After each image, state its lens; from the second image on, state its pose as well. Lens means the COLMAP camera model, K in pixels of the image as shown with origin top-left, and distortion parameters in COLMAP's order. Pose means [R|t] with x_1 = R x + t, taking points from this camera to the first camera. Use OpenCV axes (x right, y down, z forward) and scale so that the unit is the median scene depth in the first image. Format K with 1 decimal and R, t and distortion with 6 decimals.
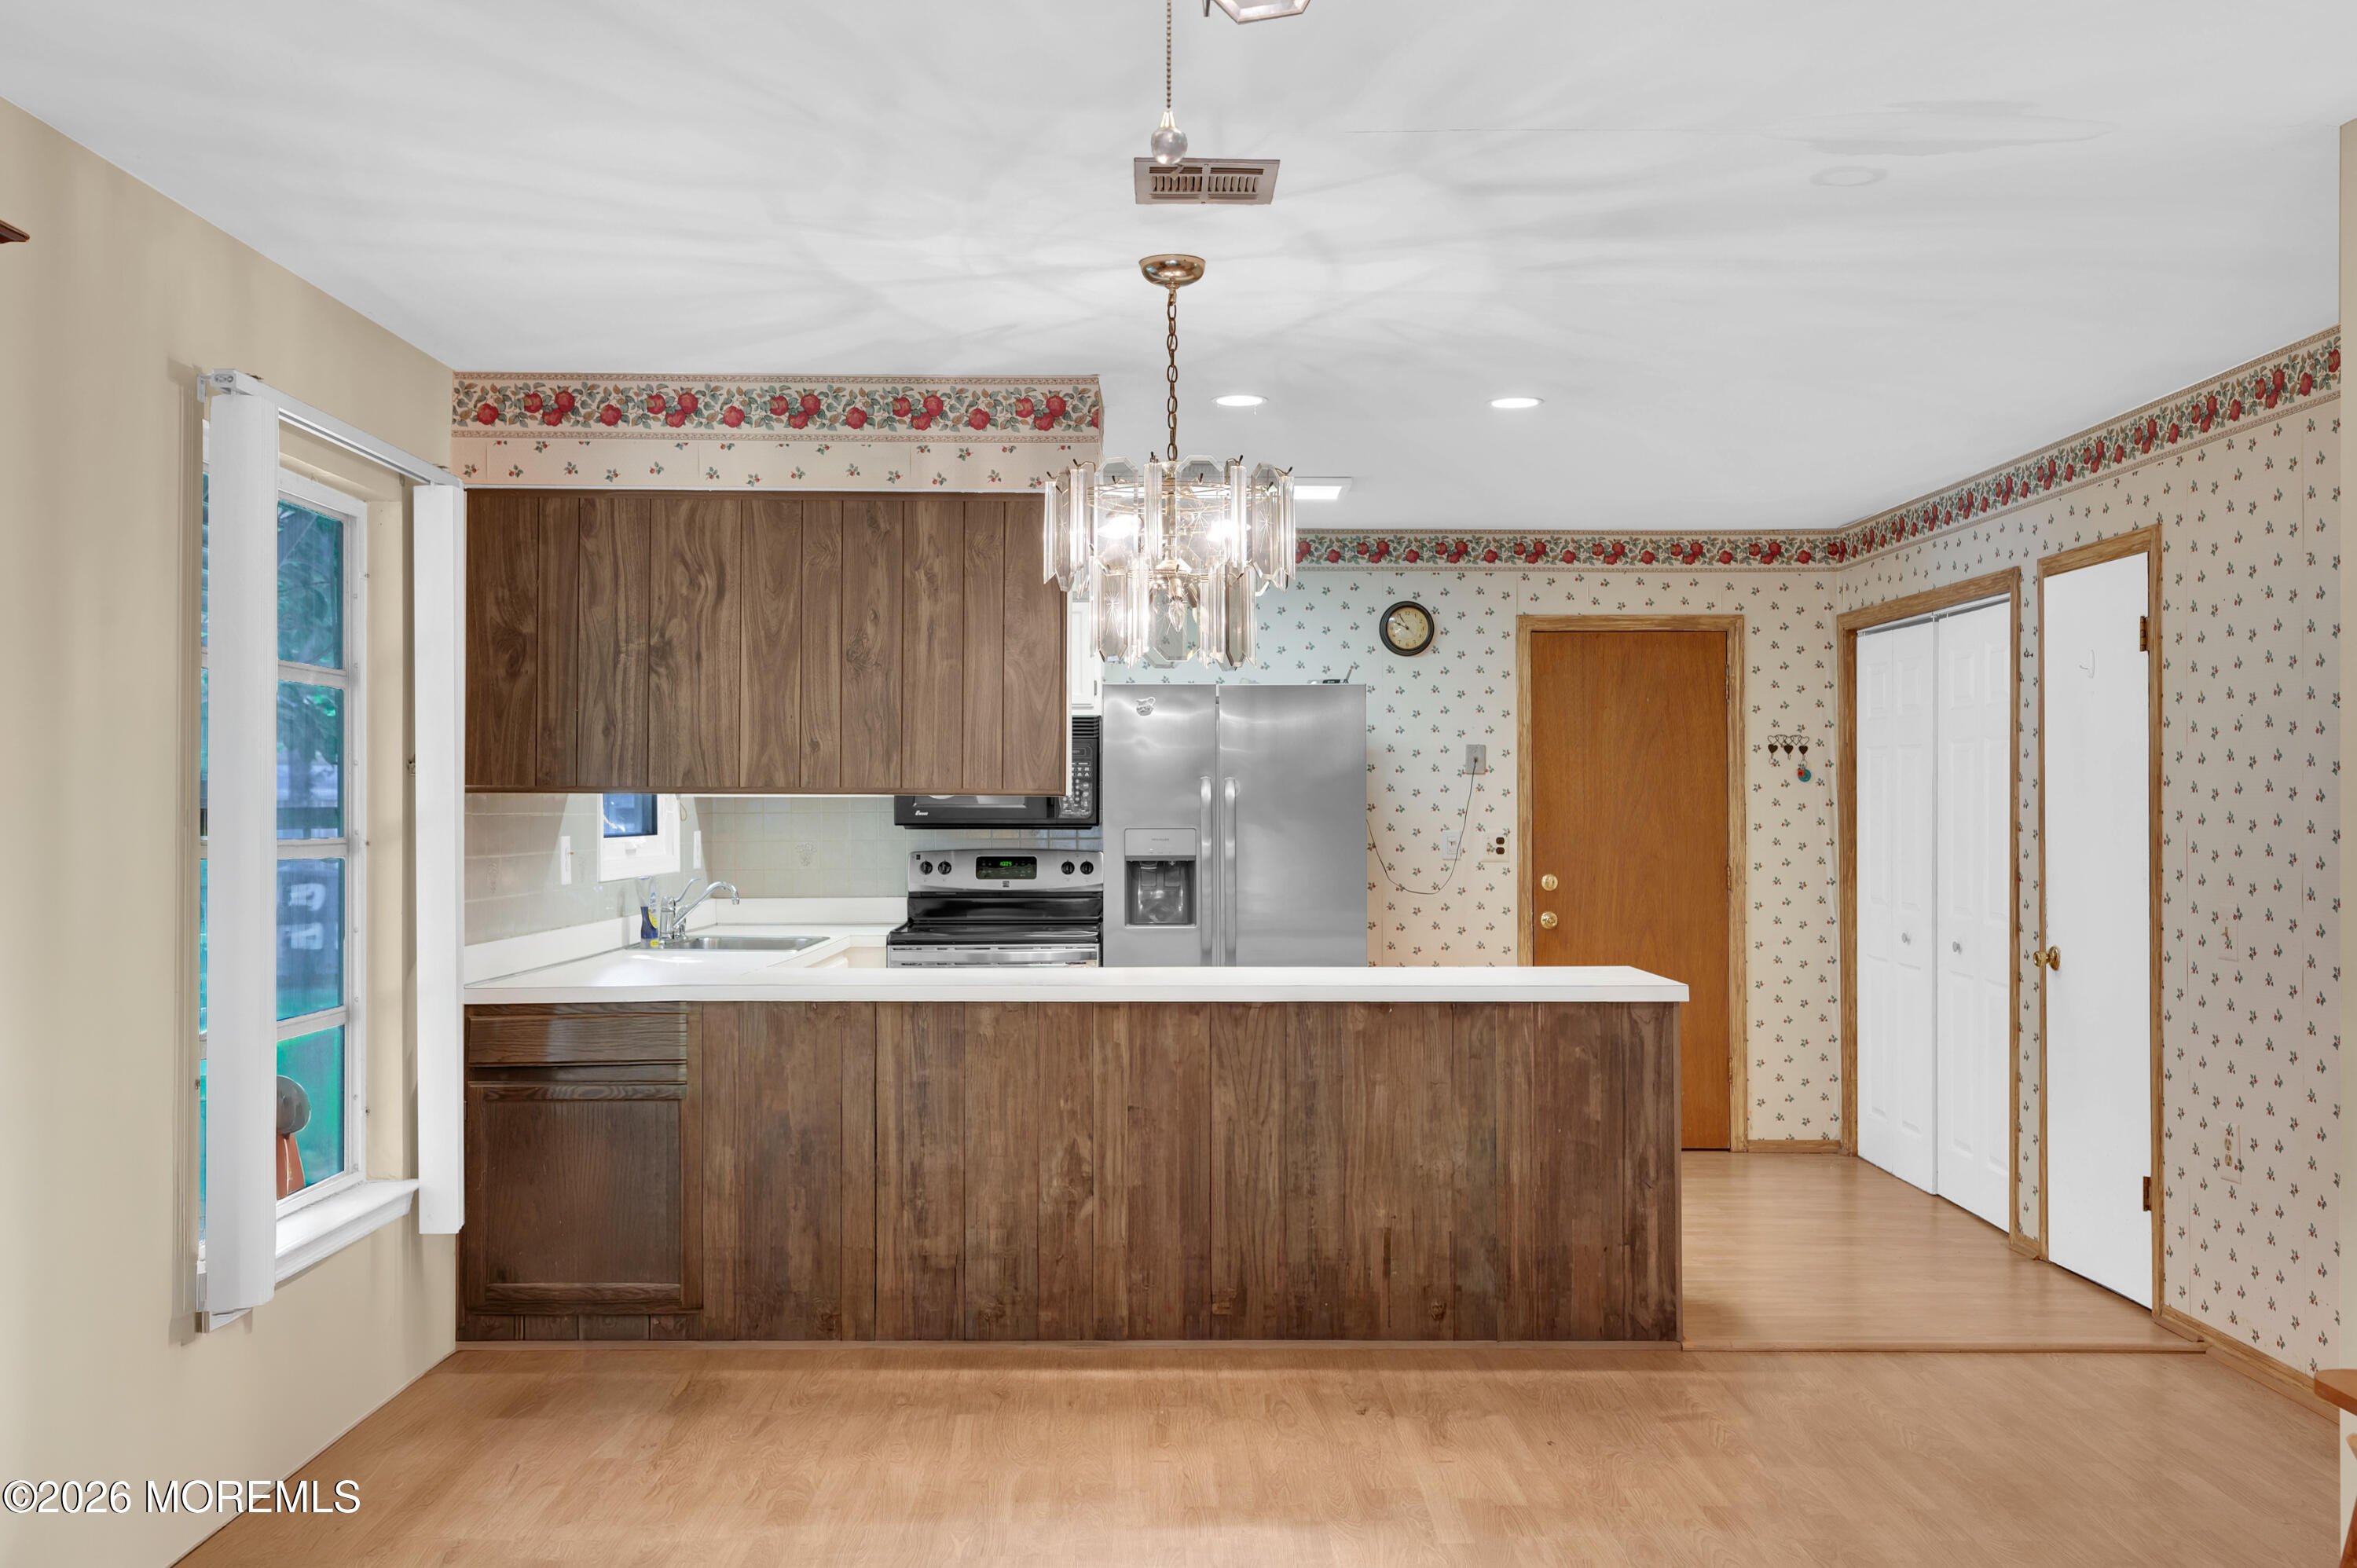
lens RADIAL K [[2007.1, 0, 1178.5], [0, 2007.1, 784.0], [0, 0, 1]] dist [-0.000720, -0.001370]
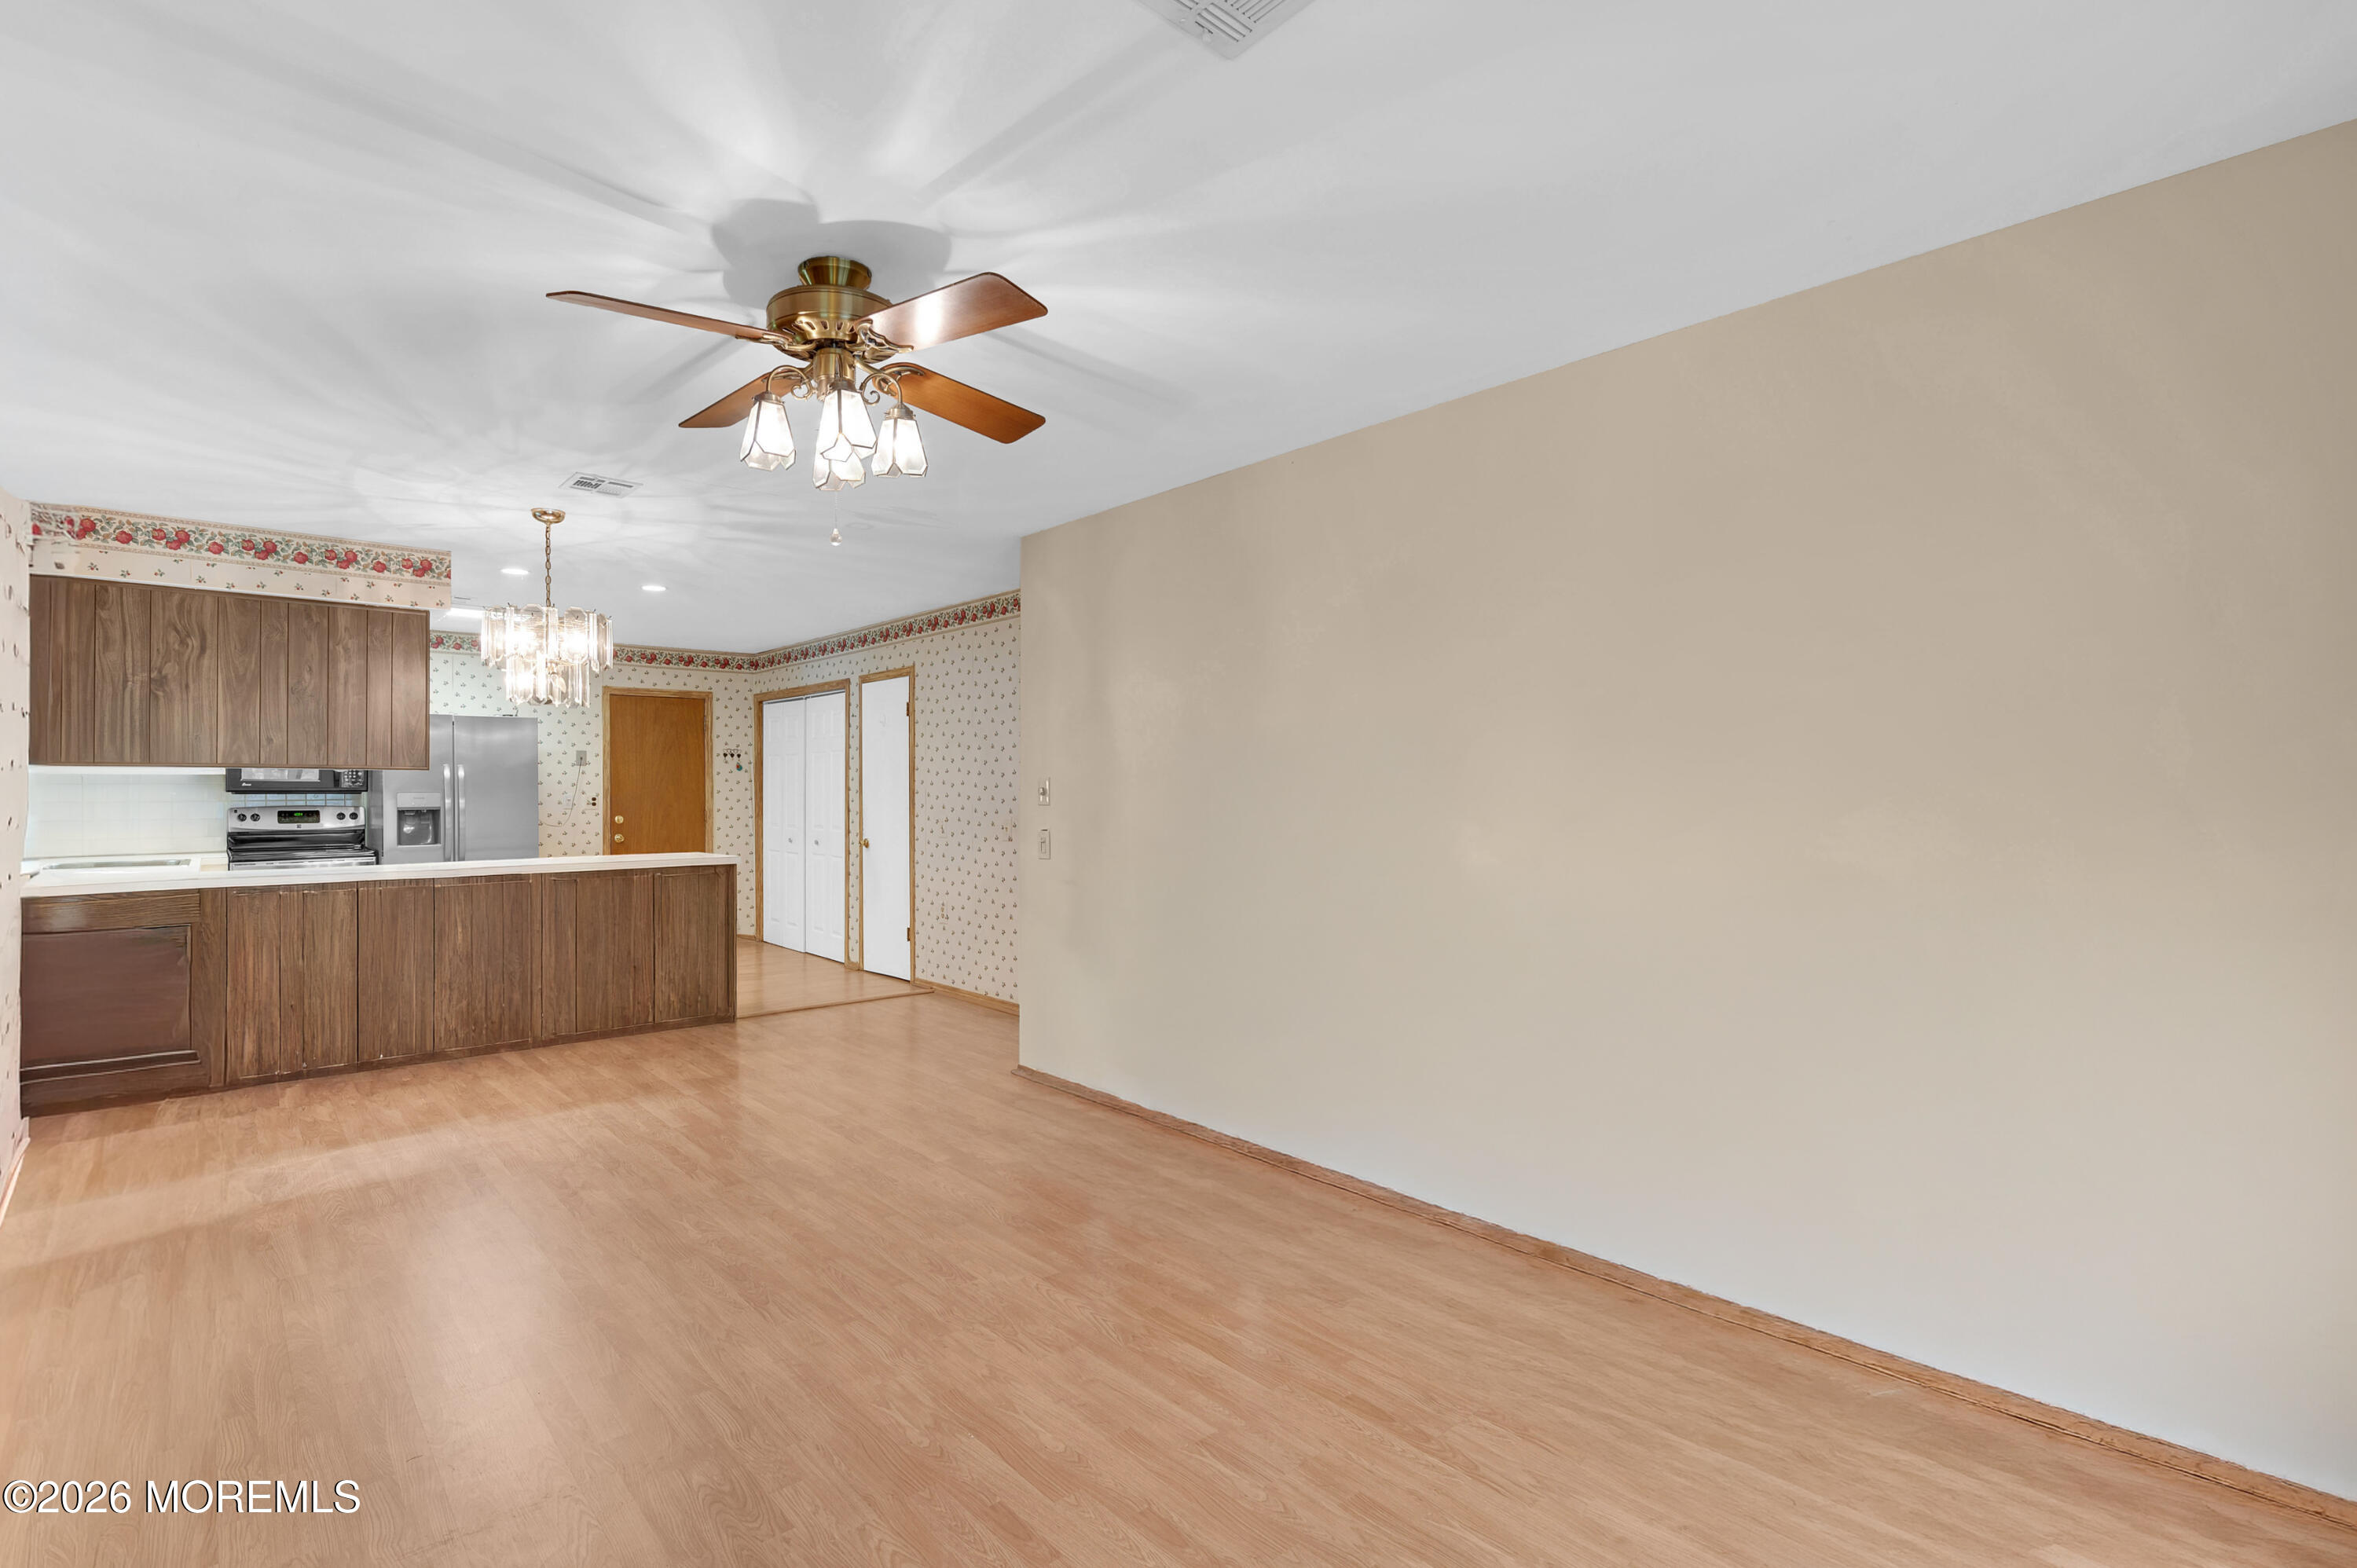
lens RADIAL K [[1063.4, 0, 1003.0], [0, 1063.4, 786.5], [0, 0, 1]] dist [-0.001169, -0.000144]
pose [[0.802696, -0.000345, 0.596388, -0.160613], [-0.002822, 0.999986, 0.004376, 0.011244], [-0.596382, -0.005196, 0.802684, -0.097561]]
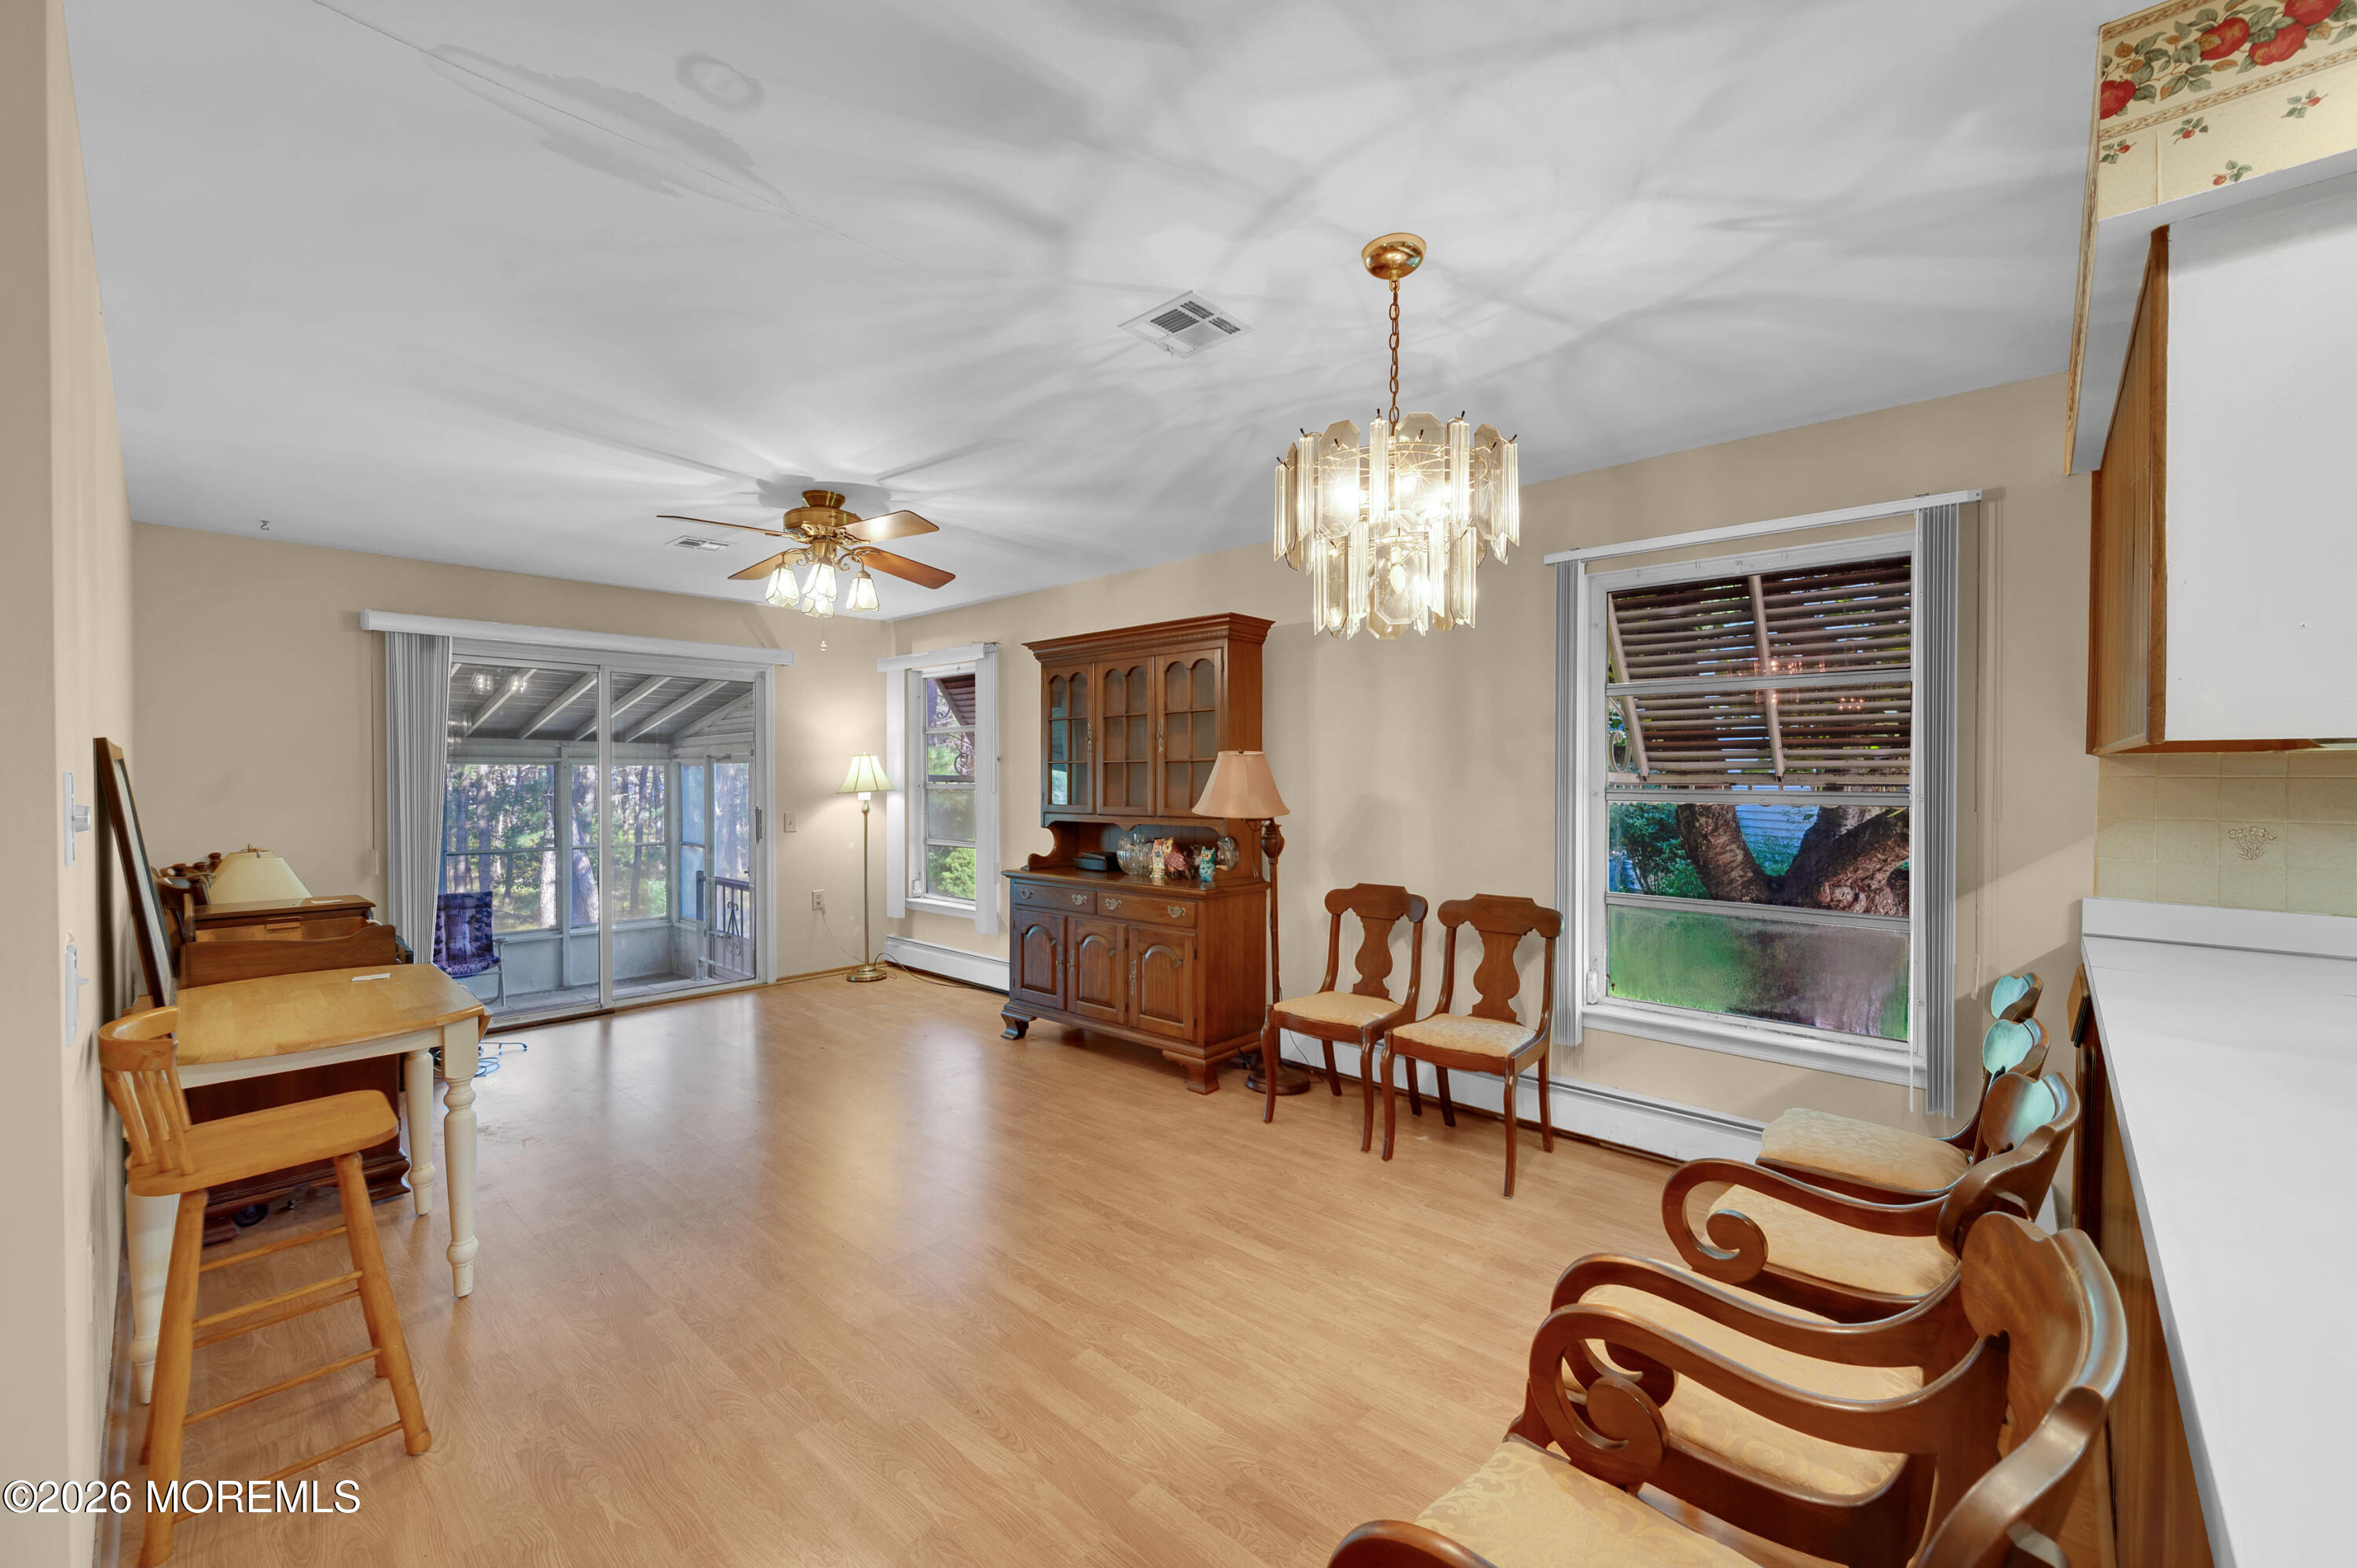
lens RADIAL K [[940.2, 0, 1174.3], [0, 940.2, 787.6], [0, 0, 1]] dist [-0.001616, 0.000008]
pose [[-0.682224, 0.007869, -0.731101, 0.251085], [0.005572, 0.999969, 0.005564, 0.011845], [0.731122, -0.000278, -0.682247, 0.712107]]
